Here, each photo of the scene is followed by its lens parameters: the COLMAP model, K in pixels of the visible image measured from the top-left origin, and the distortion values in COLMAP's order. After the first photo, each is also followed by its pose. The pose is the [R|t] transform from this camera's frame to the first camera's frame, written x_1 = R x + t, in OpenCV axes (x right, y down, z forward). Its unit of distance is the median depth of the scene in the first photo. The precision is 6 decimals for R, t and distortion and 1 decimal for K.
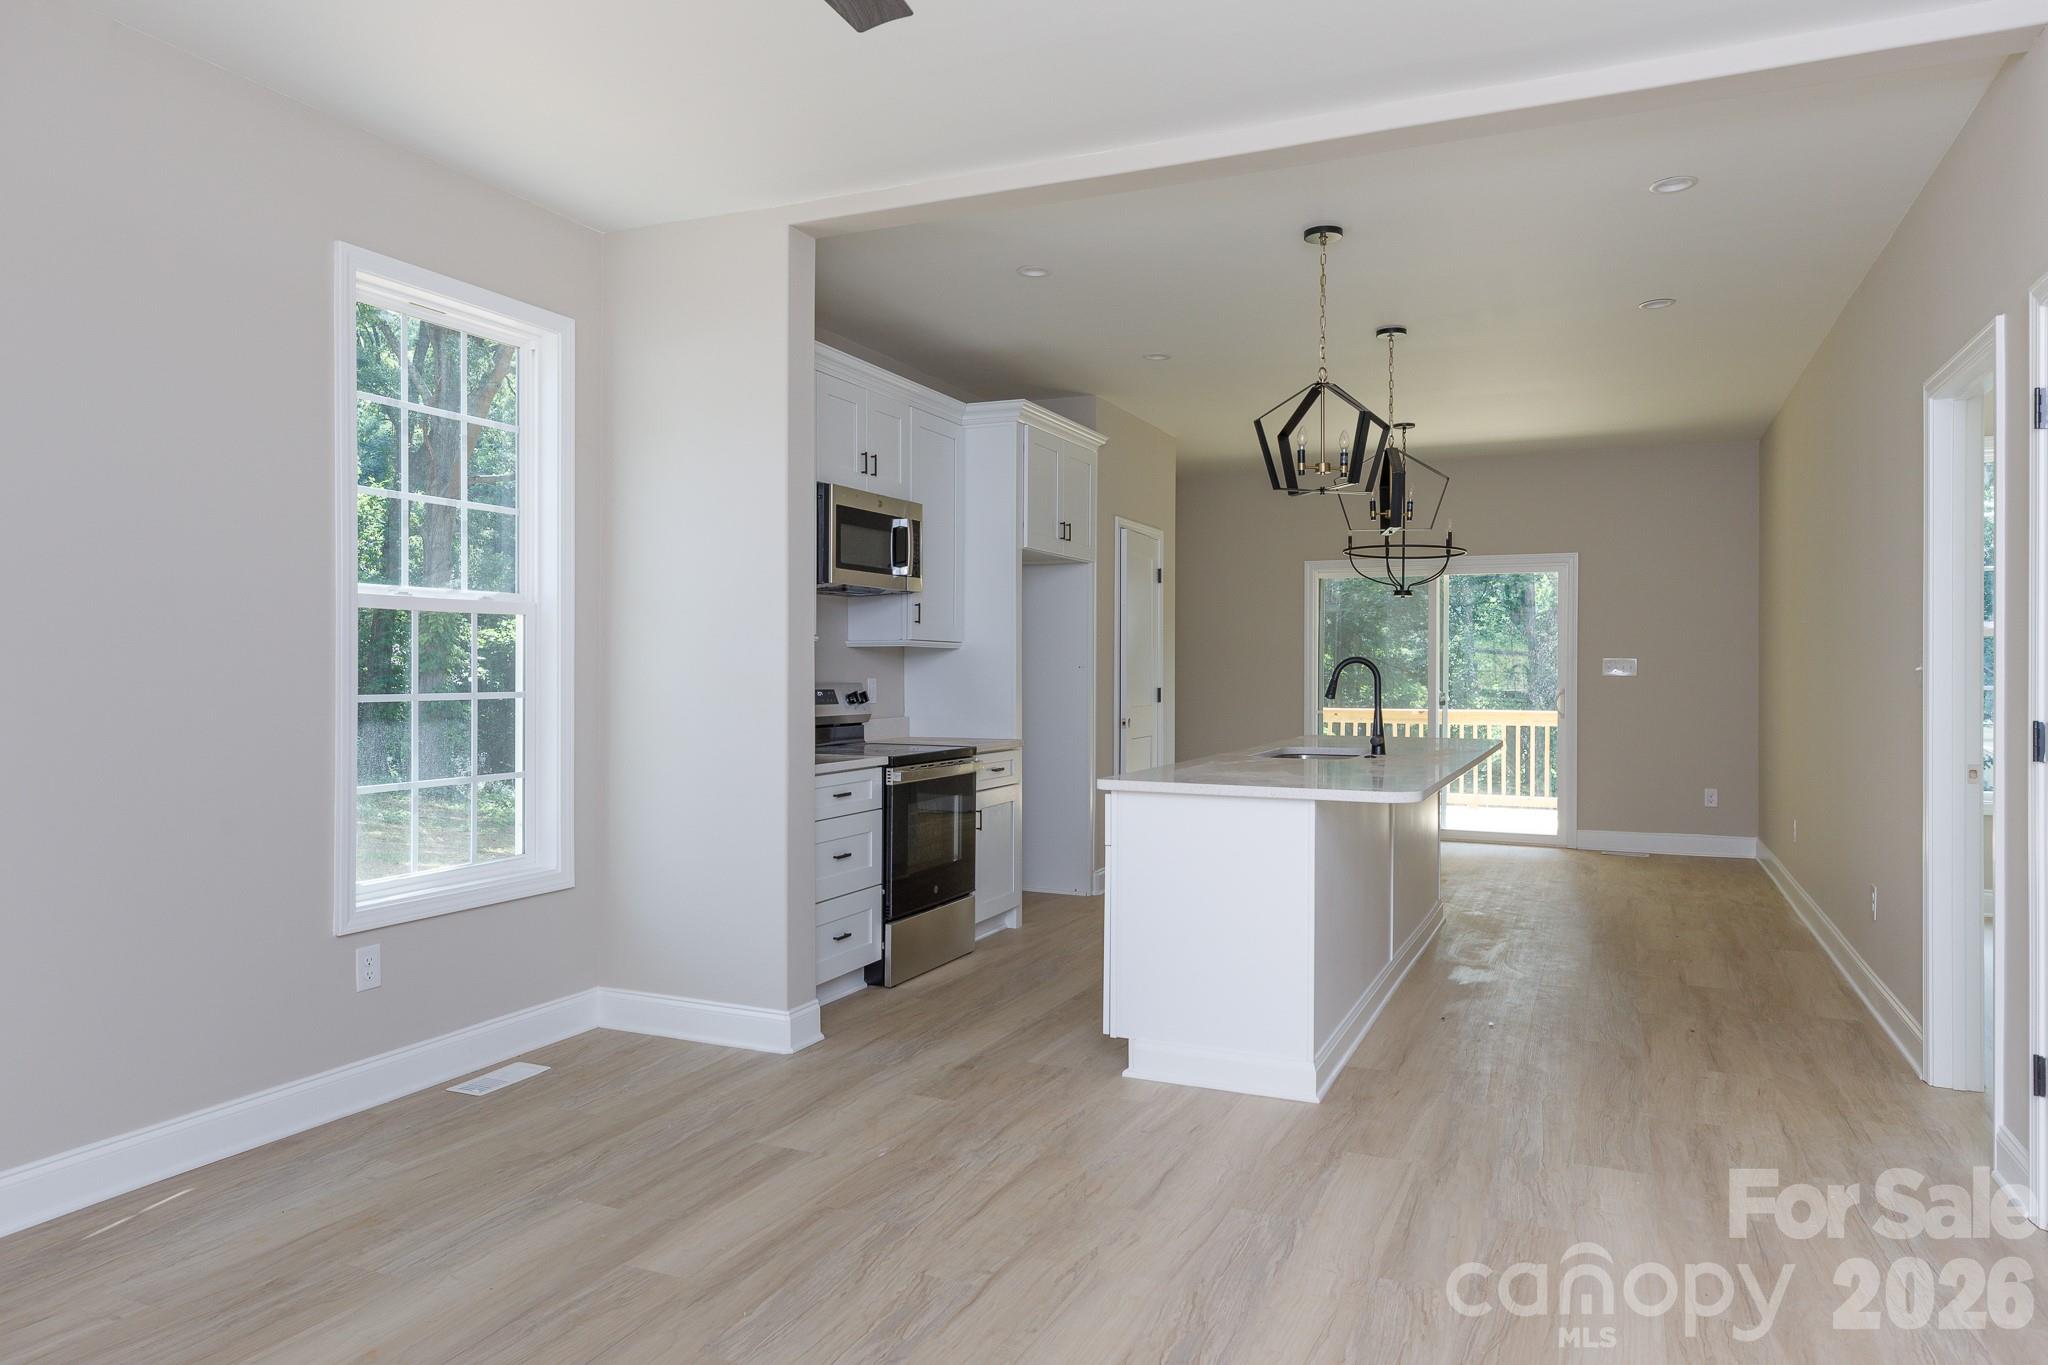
lens RADIAL K [[1400.0, 0, 1033.2], [0, 1400.0, 668.0], [0, 0, 1]] dist [0.002245, 0.001435]
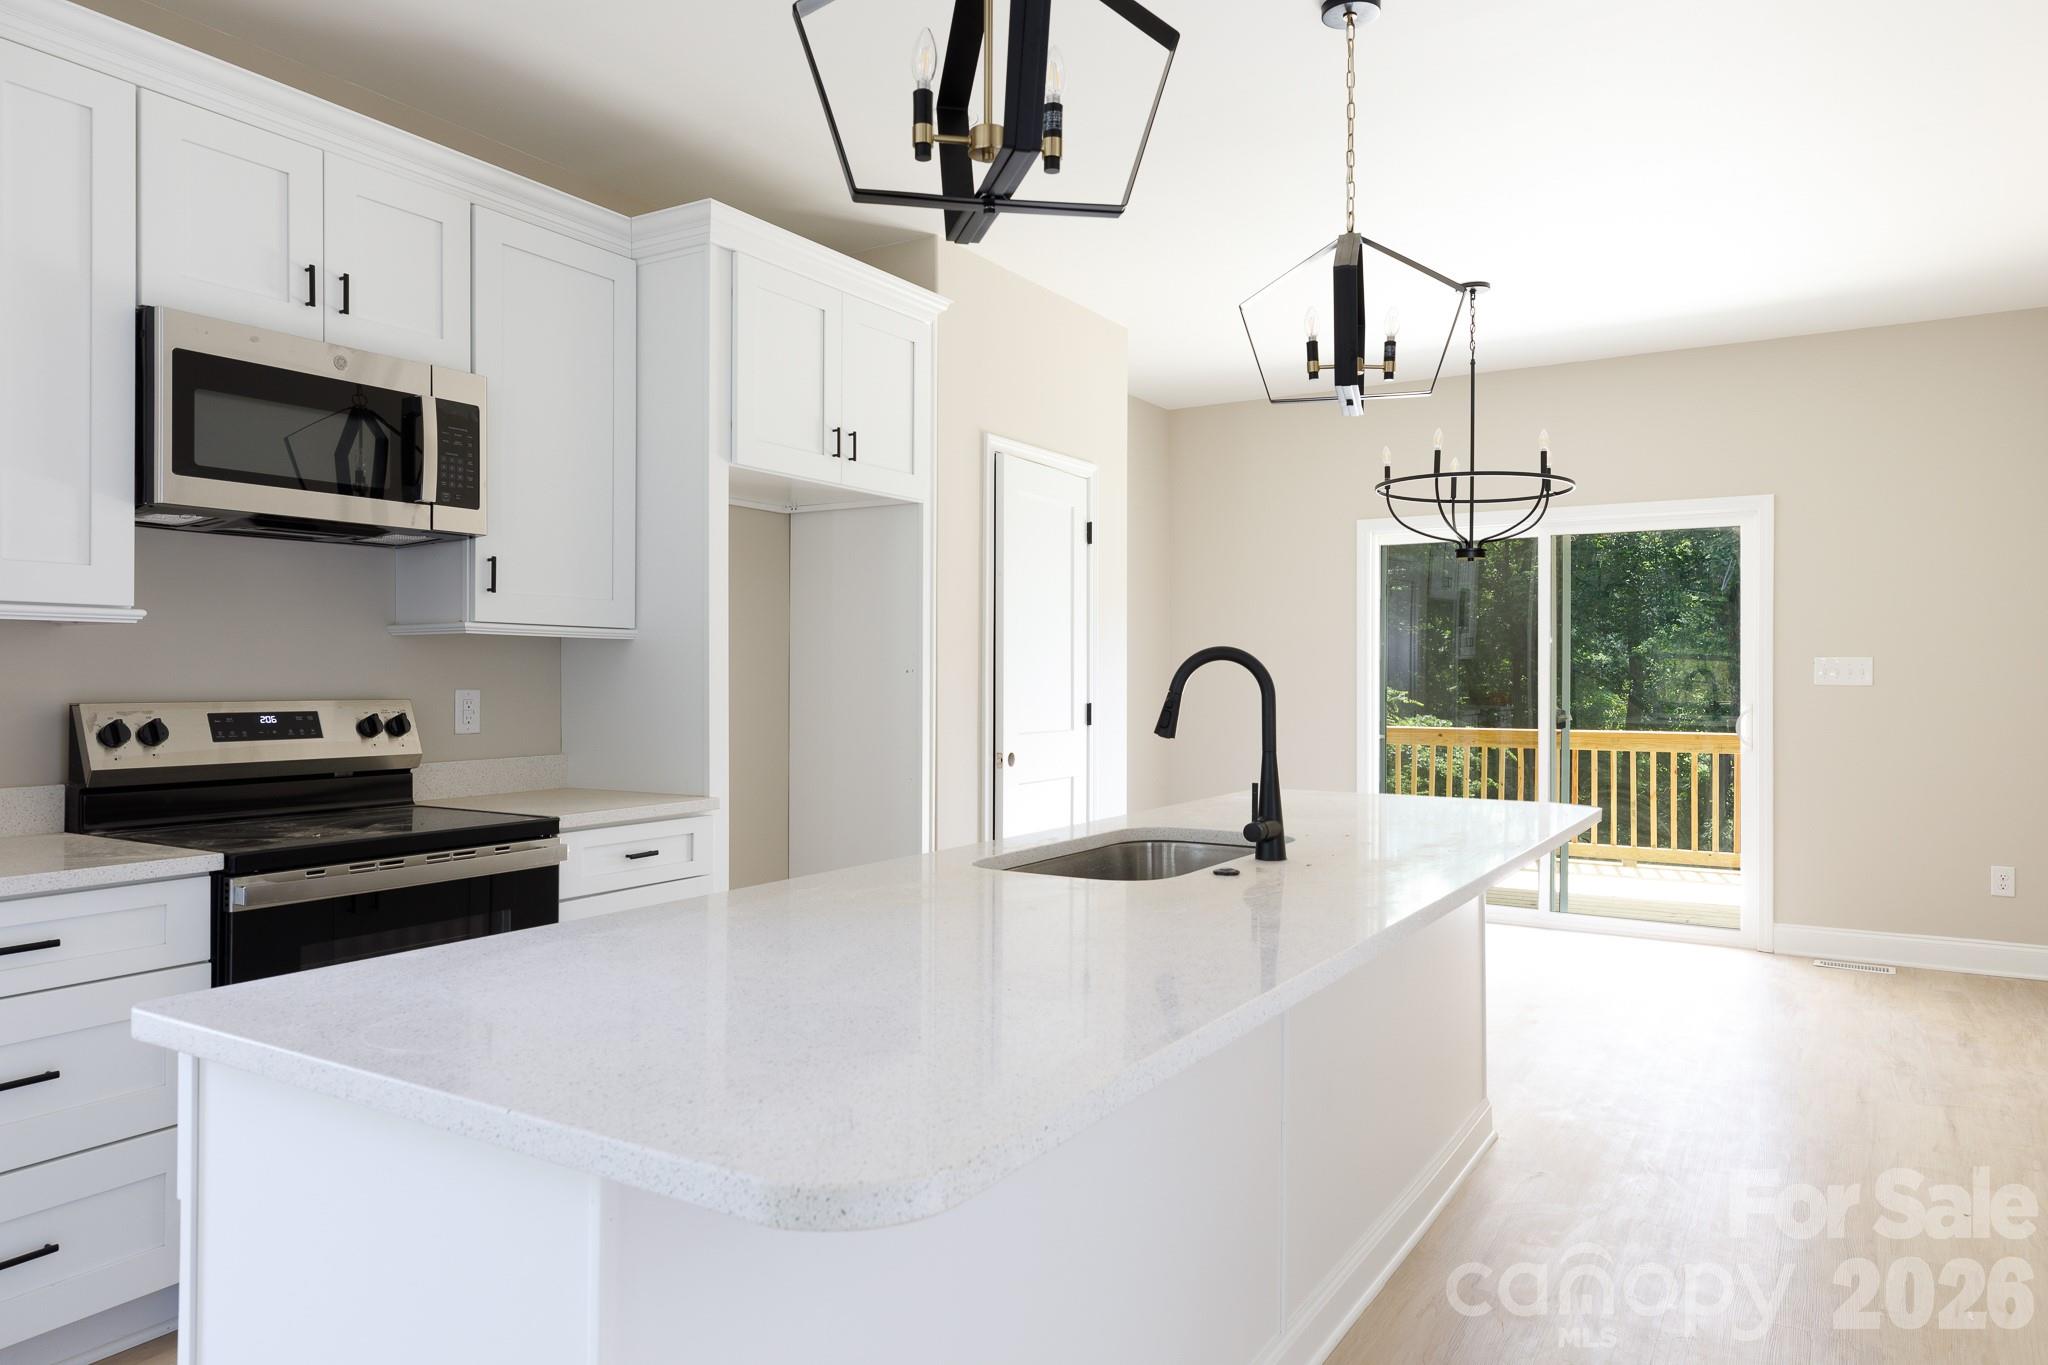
lens RADIAL K [[1400.0, 0, 1011.5], [0, 1400.0, 682.5], [0, 0, 1]] dist [0.002245, 0.001435]
pose [[0.989855, -0.001755, -0.142069, 0.211130], [0.002327, 0.999990, 0.003861, 0.002029], [0.142060, -0.004153, 0.989849, 0.495253]]
